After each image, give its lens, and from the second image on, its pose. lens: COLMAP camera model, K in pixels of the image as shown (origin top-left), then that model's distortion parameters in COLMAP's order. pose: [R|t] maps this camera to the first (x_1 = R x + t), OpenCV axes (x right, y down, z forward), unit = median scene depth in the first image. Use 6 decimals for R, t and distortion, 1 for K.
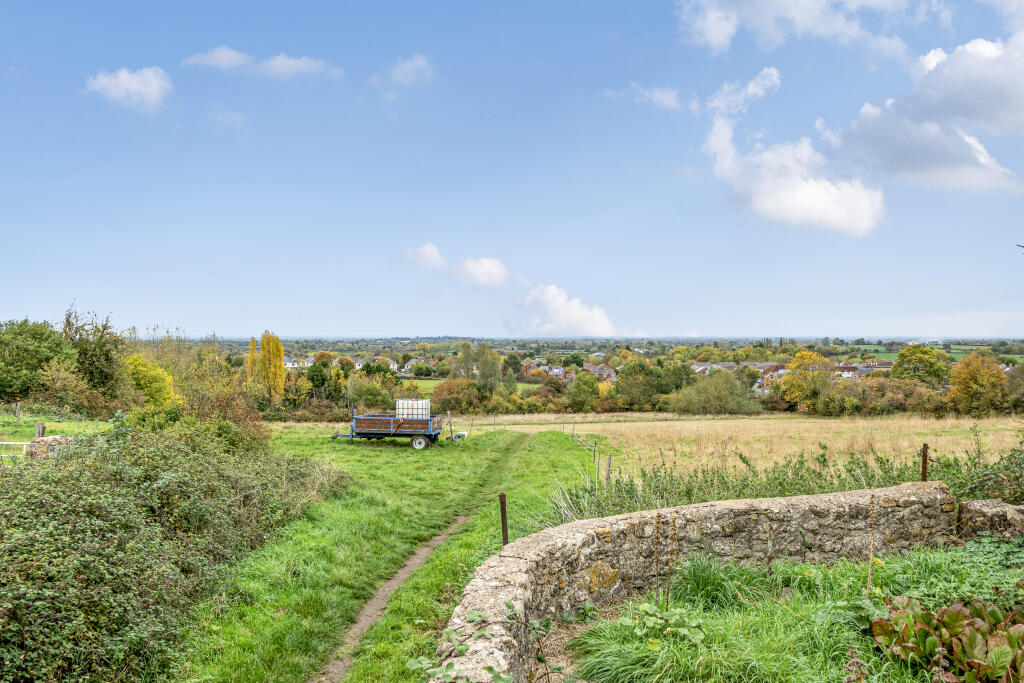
lens RADIAL K [[743.0, 0, 512.0], [0, 743.0, 341.5], [0, 0, 1]] dist [0.001348, 0.001800]
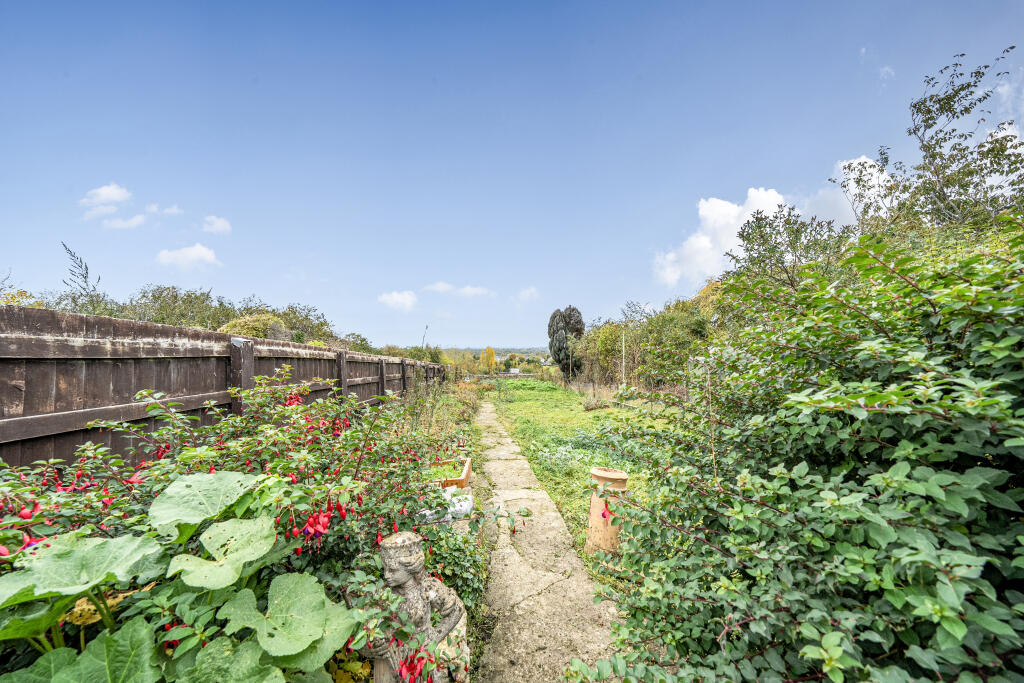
lens RADIAL K [[351.7, 0, 506.8], [0, 351.7, 347.2], [0, 0, 1]] dist [-0.016692, -0.000061]
pose [[0.962213, -0.007124, -0.272206, 0.054835], [0.006220, 0.999972, -0.004185, -0.004506], [0.272228, 0.002334, 0.962230, -0.130716]]
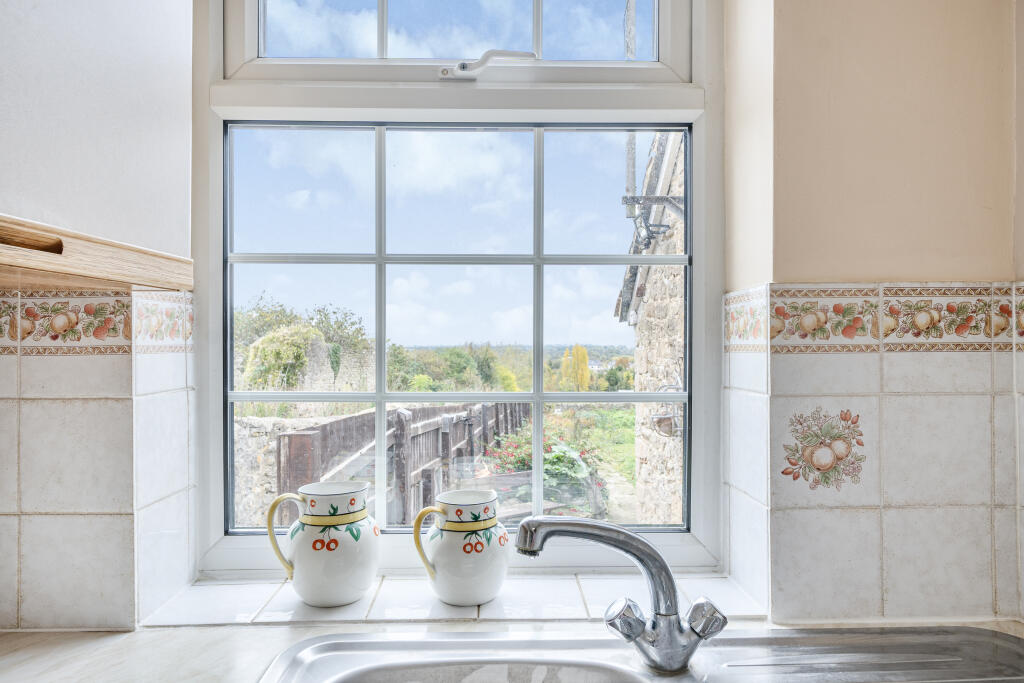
lens RADIAL K [[684.3, 0, 512.0], [0, 684.3, 341.5], [0, 0, 1]] dist [-0.000786, -0.000015]
pose [[0.913277, -0.003102, -0.407328, 0.066659], [0.000839, 0.999983, -0.005735, -0.010043], [0.407339, 0.004896, 0.913264, -0.174558]]
